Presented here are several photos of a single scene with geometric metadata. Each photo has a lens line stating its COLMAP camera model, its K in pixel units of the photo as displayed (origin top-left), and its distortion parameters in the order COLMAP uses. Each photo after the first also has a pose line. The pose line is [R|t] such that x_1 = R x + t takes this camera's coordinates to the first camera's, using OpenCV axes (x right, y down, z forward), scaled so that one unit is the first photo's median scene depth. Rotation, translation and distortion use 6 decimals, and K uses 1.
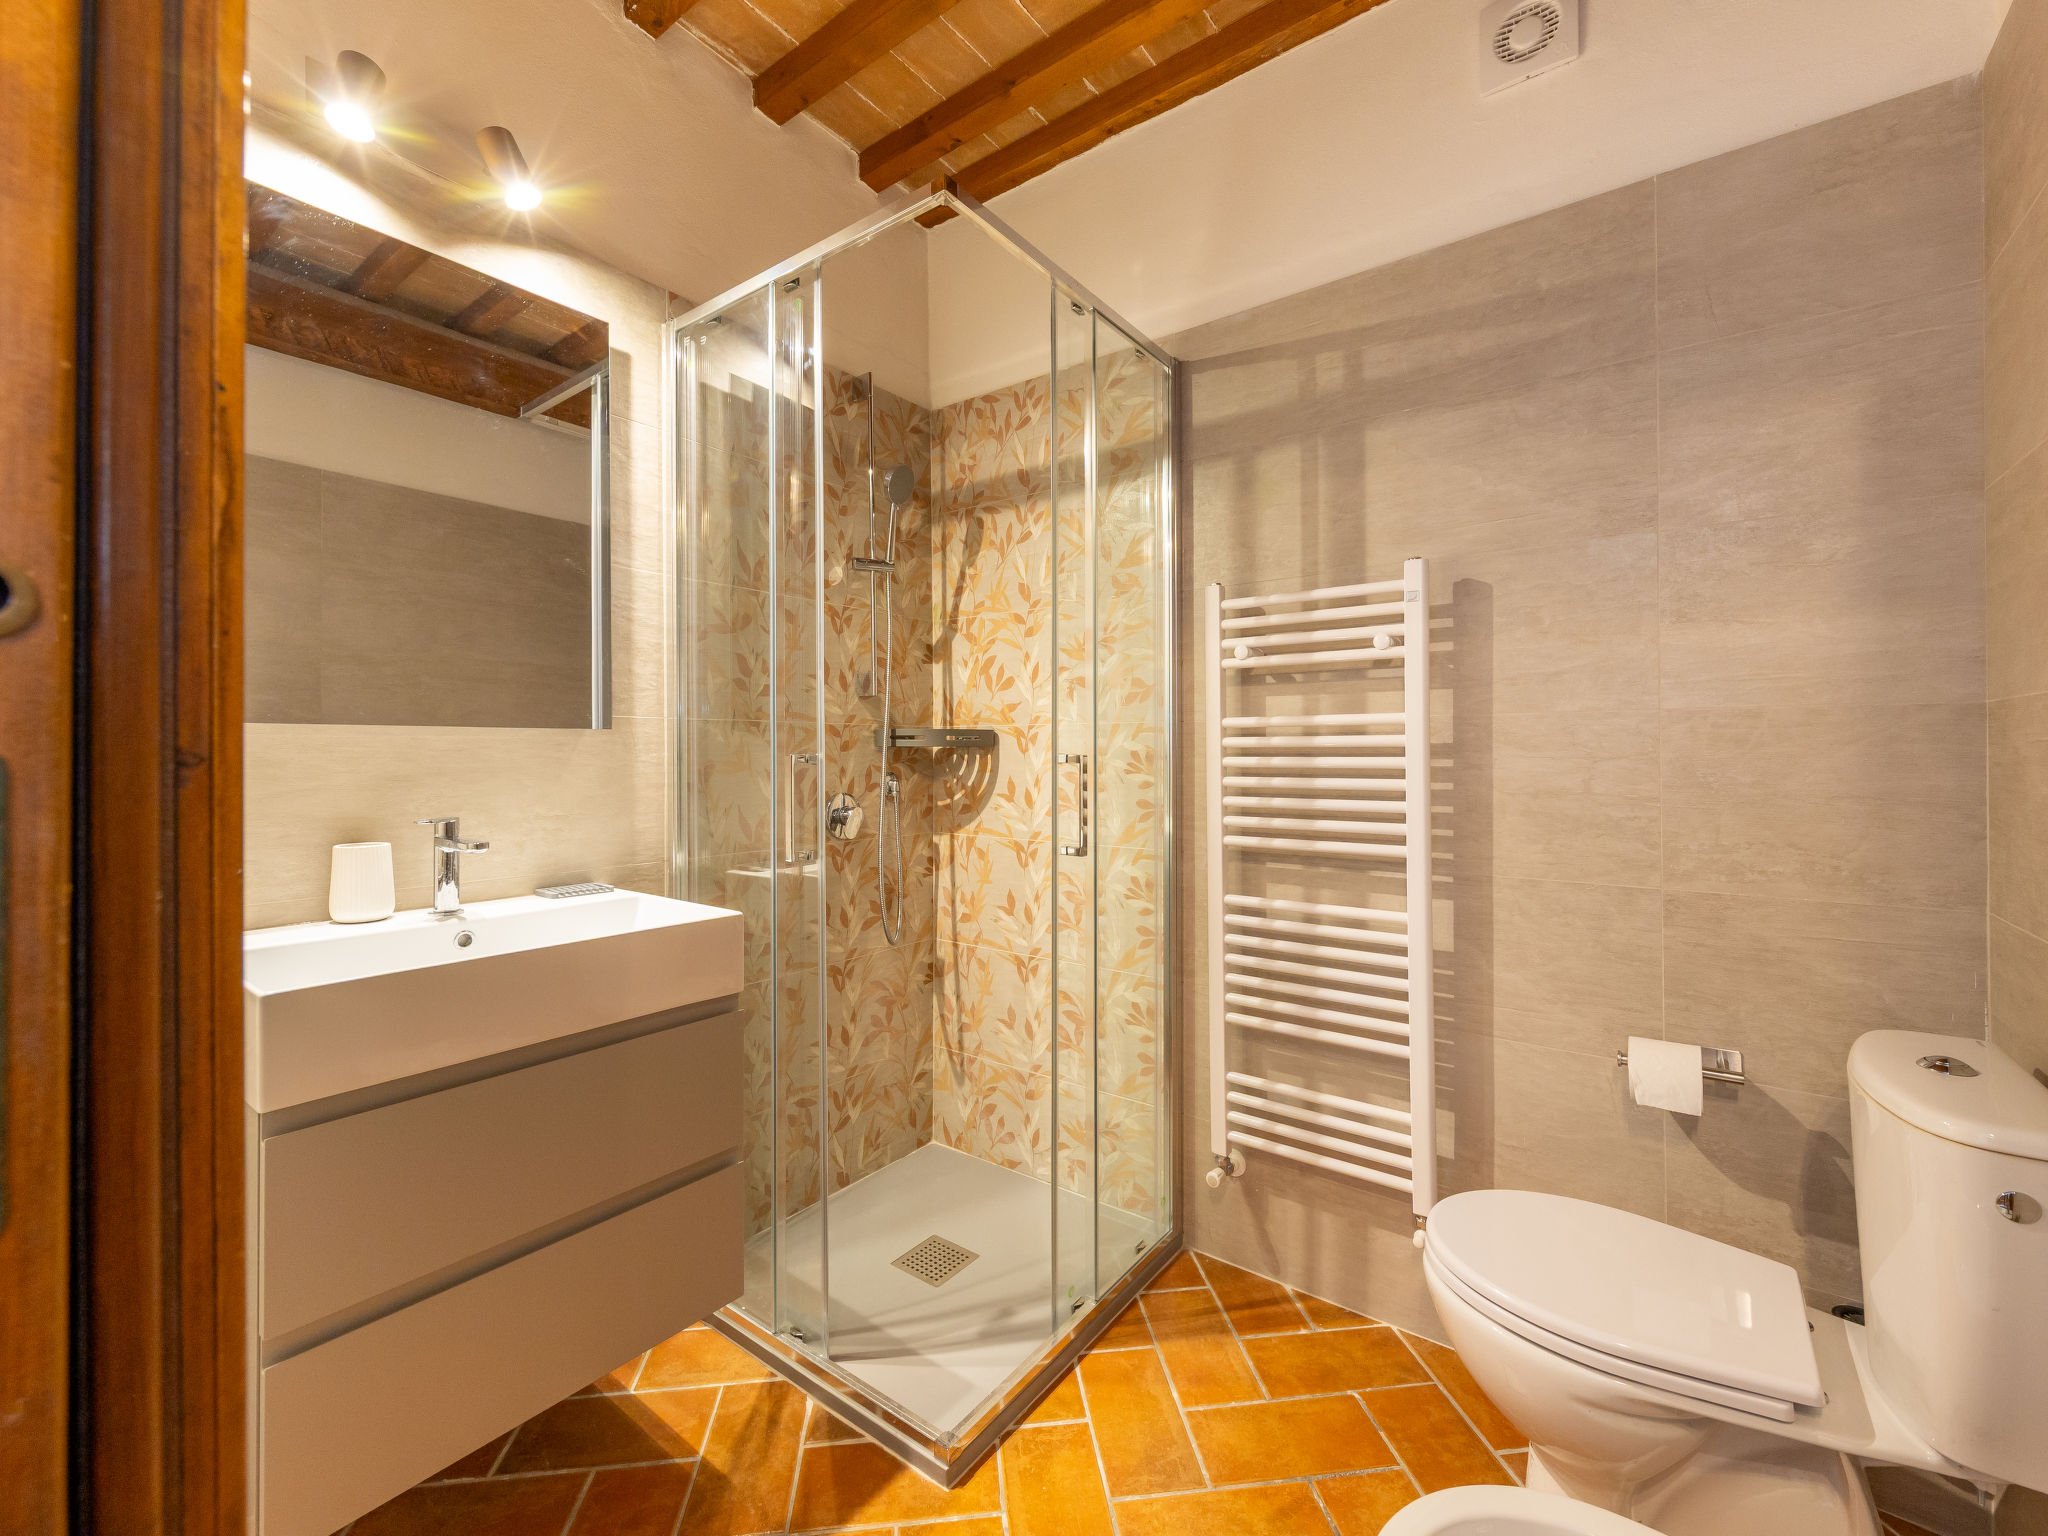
lens RADIAL K [[888.8, 0, 1037.3], [0, 888.8, 753.1], [0, 0, 1]] dist [0.007435, -0.002625]
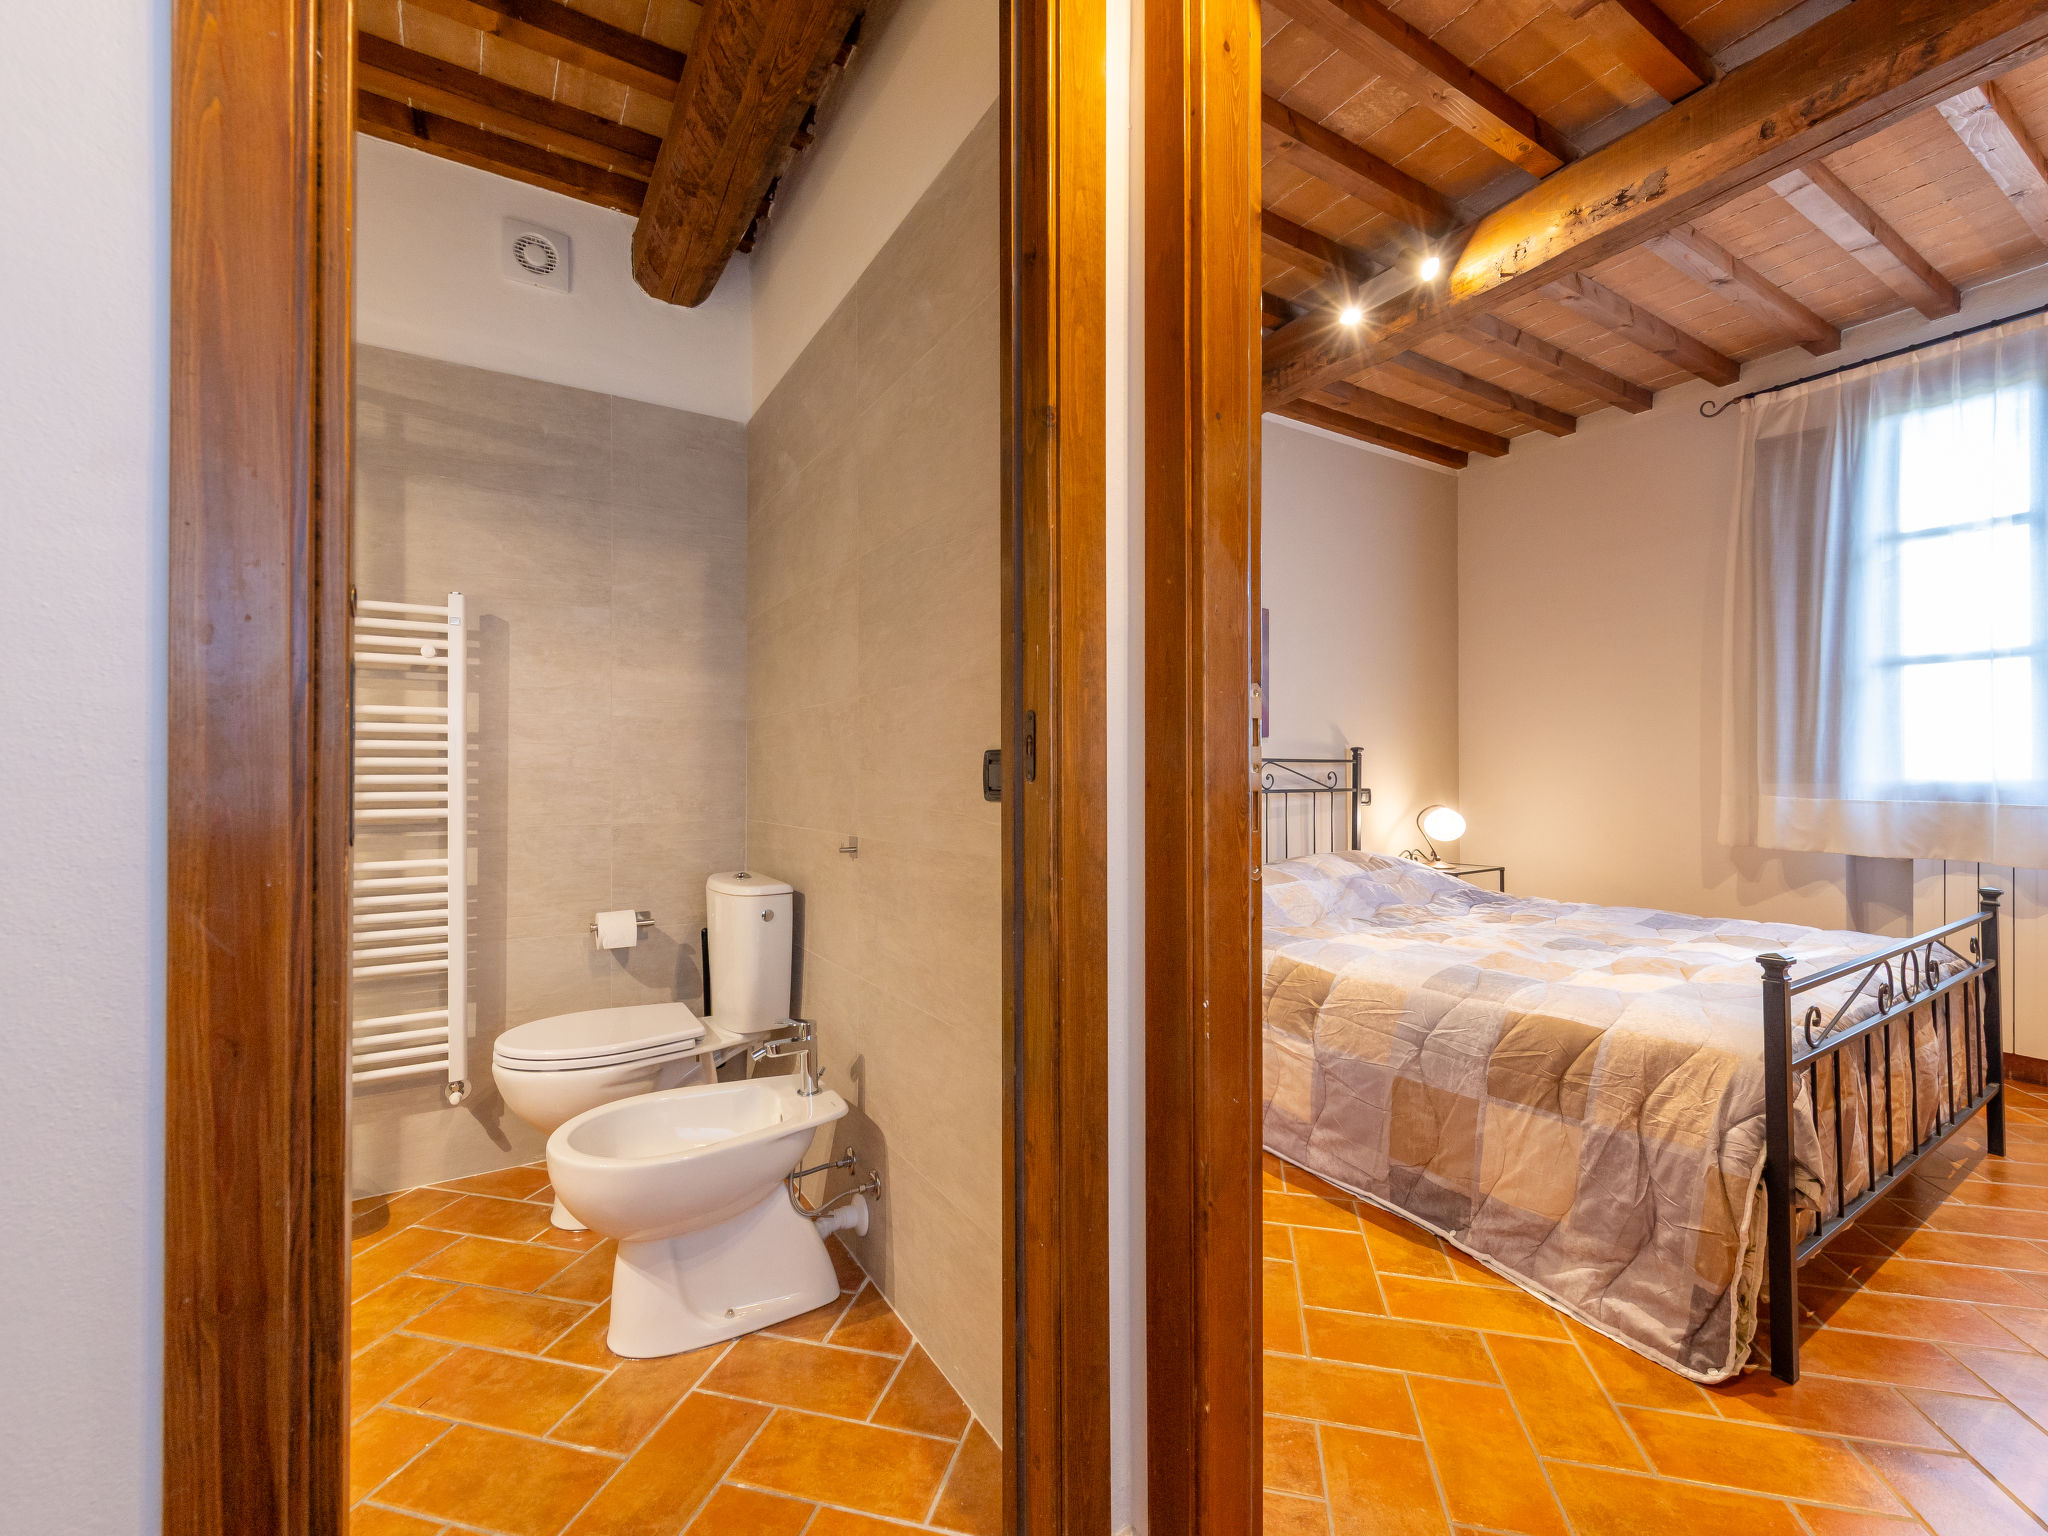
lens RADIAL K [[827.6, 0, 983.0], [0, 827.6, 781.4], [0, 0, 1]] dist [0.006410, -0.001014]
pose [[0.360515, -0.018151, 0.932577, -0.424035], [-0.003503, 0.999777, 0.020813, 0.033278], [-0.932747, -0.010770, 0.360371, -0.177980]]
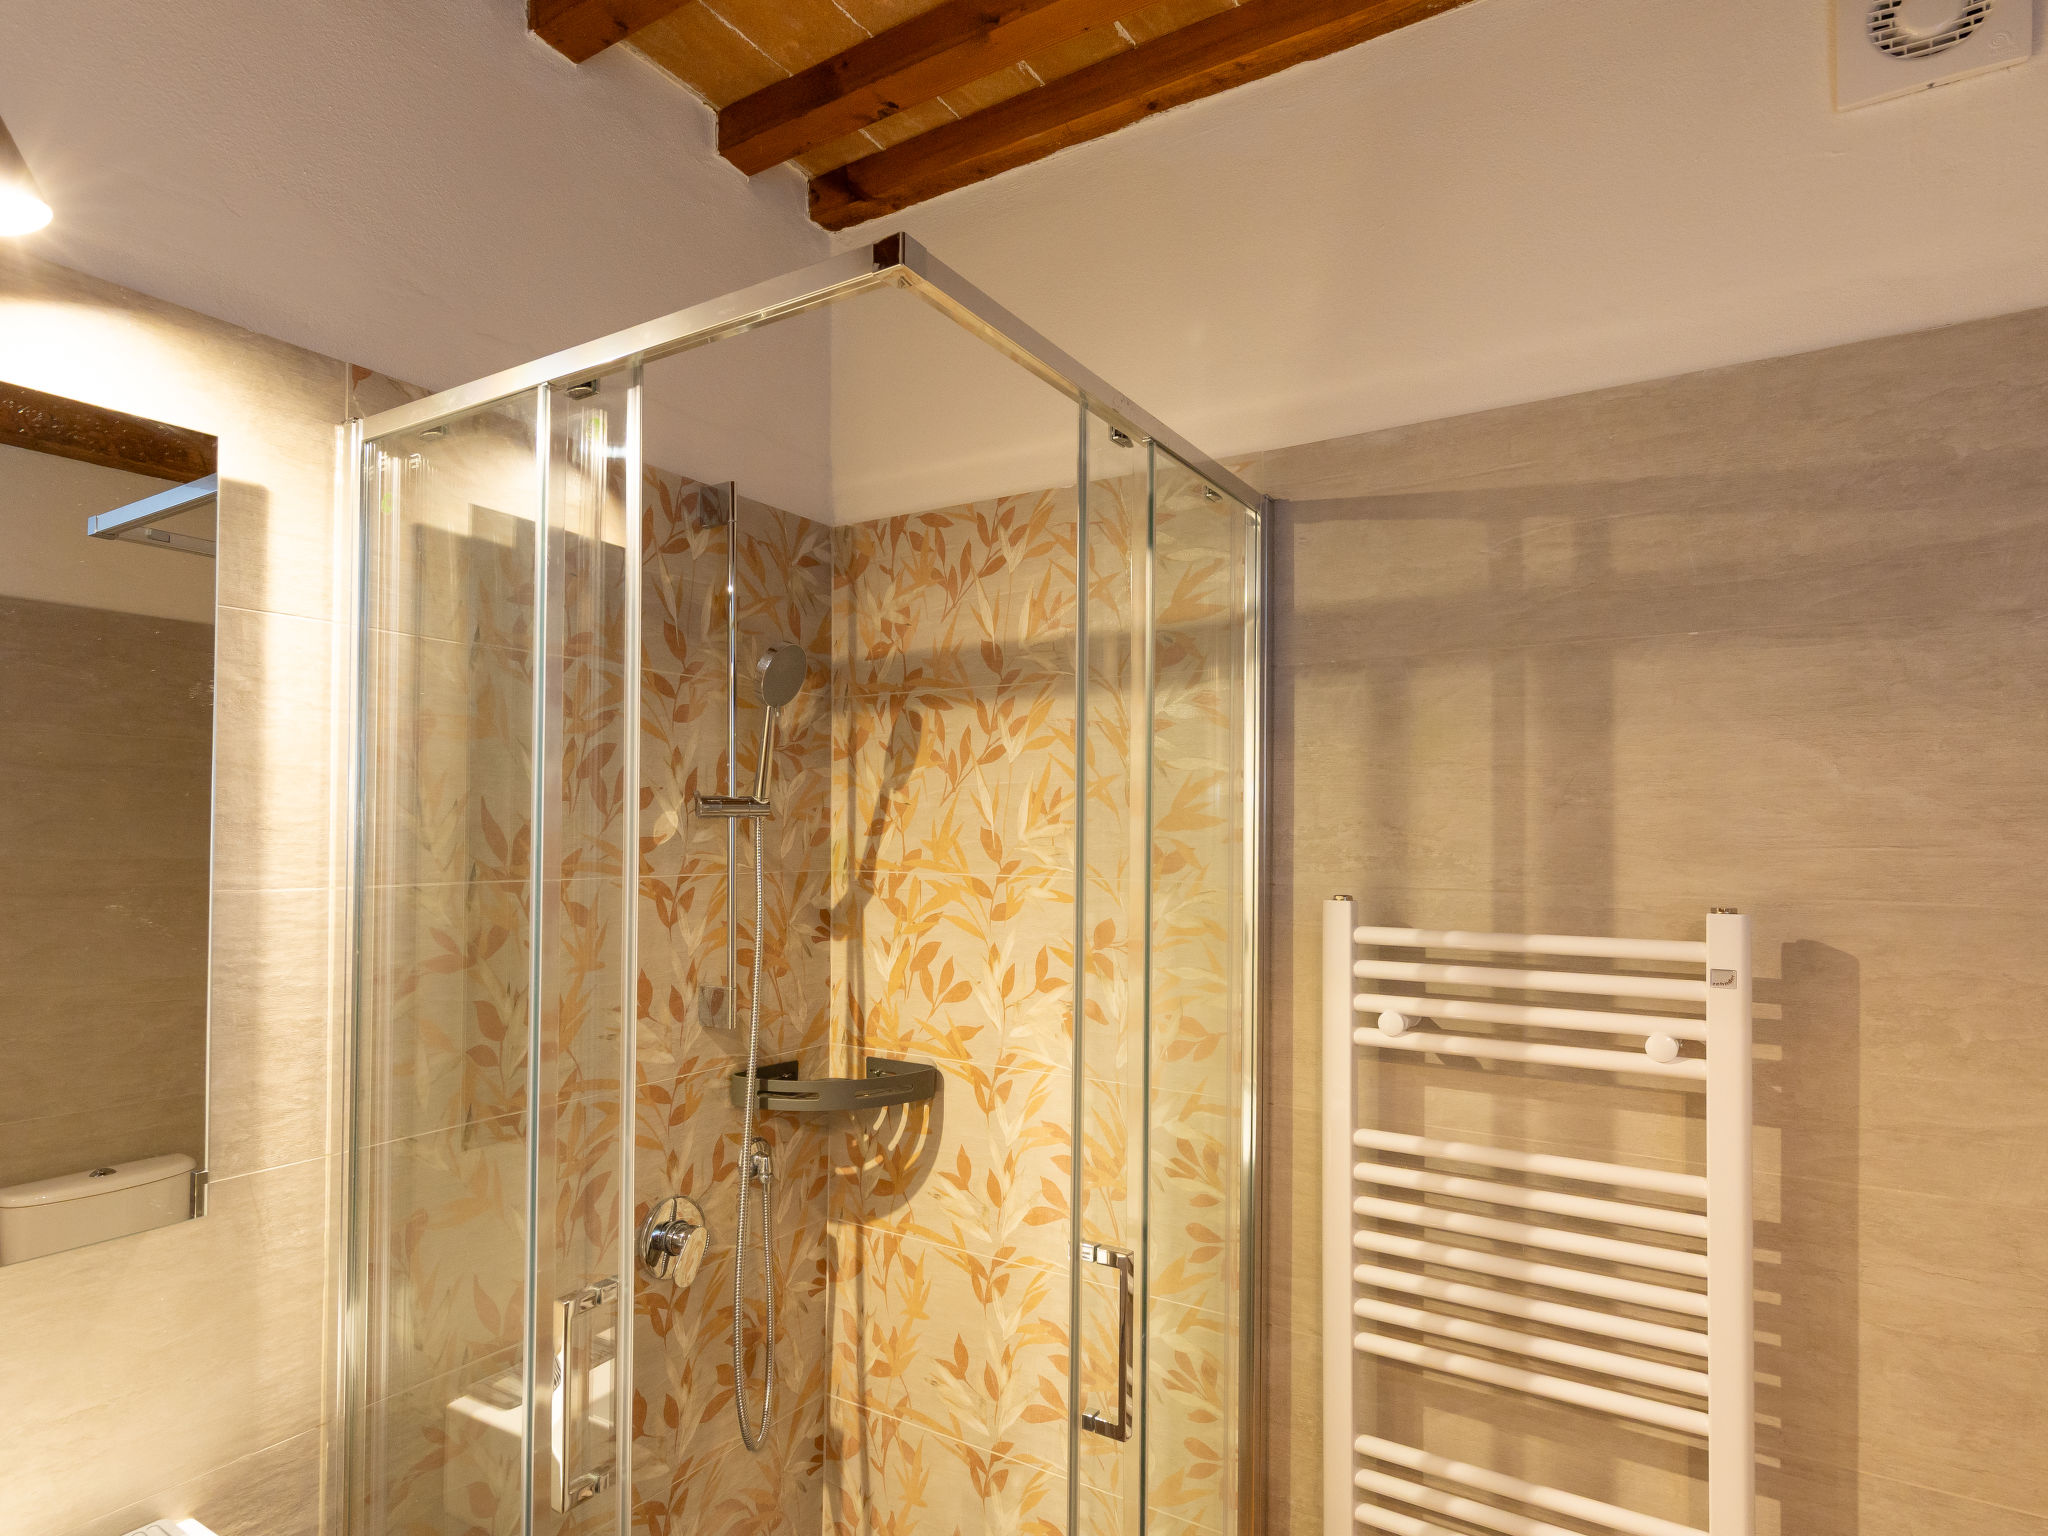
lens RADIAL K [[1132.6, 0, 1031.5], [0, 1132.6, 760.9], [0, 0, 1]] dist [0.006493, -0.001662]
pose [[0.996350, 0.008236, 0.084965, -0.064744], [-0.005495, 0.999458, -0.032444, -0.263610], [-0.085186, 0.031859, 0.995856, 0.299682]]
